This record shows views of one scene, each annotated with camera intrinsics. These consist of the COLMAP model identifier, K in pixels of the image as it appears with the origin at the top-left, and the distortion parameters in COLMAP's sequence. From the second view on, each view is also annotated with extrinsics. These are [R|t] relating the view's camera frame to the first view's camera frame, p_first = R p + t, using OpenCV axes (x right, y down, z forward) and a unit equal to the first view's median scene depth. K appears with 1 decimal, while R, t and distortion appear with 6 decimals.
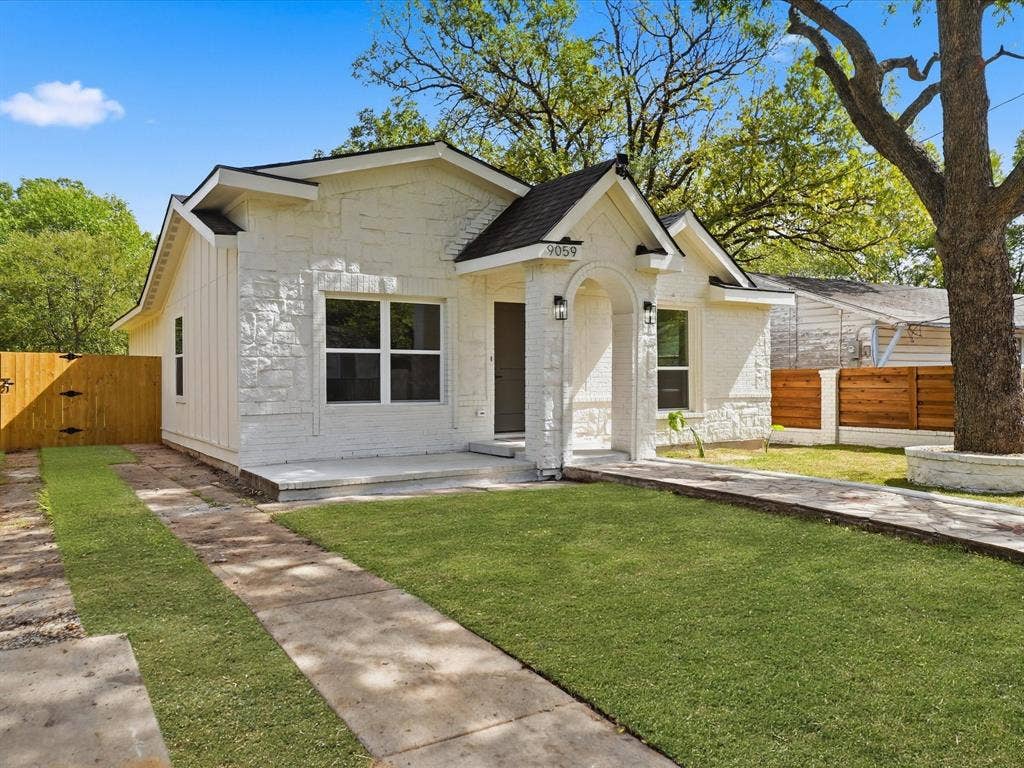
lens RADIAL K [[799.6, 0, 518.4], [0, 799.6, 375.4], [0, 0, 1]] dist [-0.000331, 0.015354]
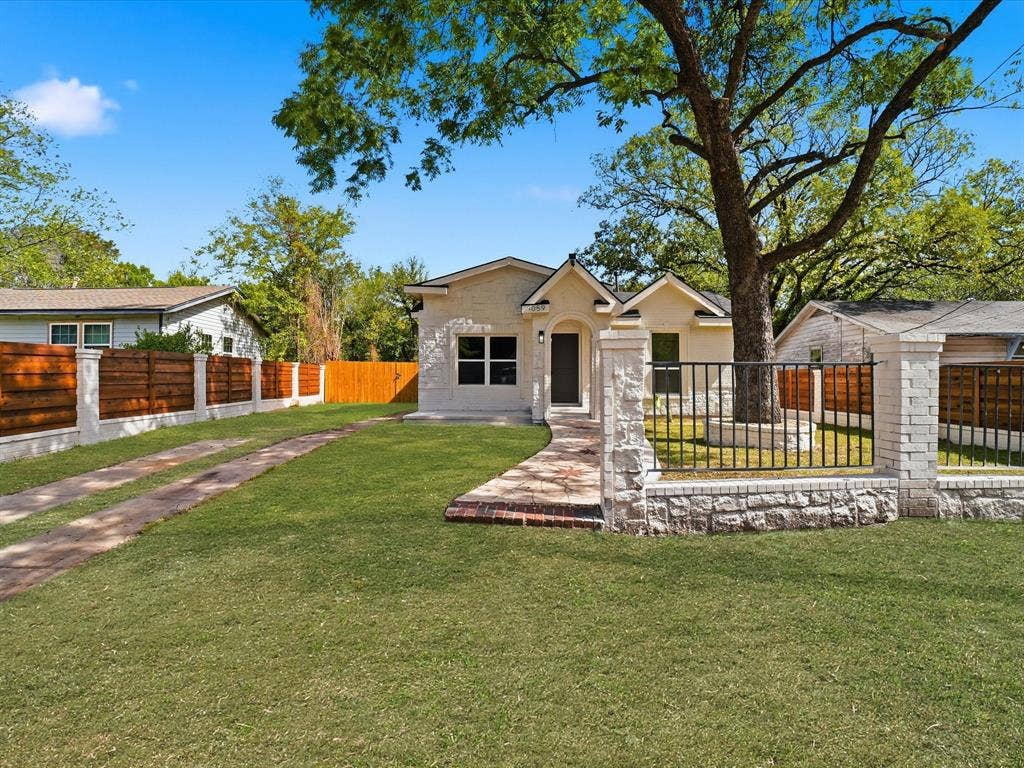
lens RADIAL K [[511.1, 0, 506.2], [0, 511.1, 381.1], [0, 0, 1]] dist [-0.049124, 0.003333]
pose [[0.807560, 0.011818, -0.589667, 0.640093], [-0.004667, 0.999896, 0.013649, 0.005172], [0.589767, -0.008270, 0.807531, -0.049945]]
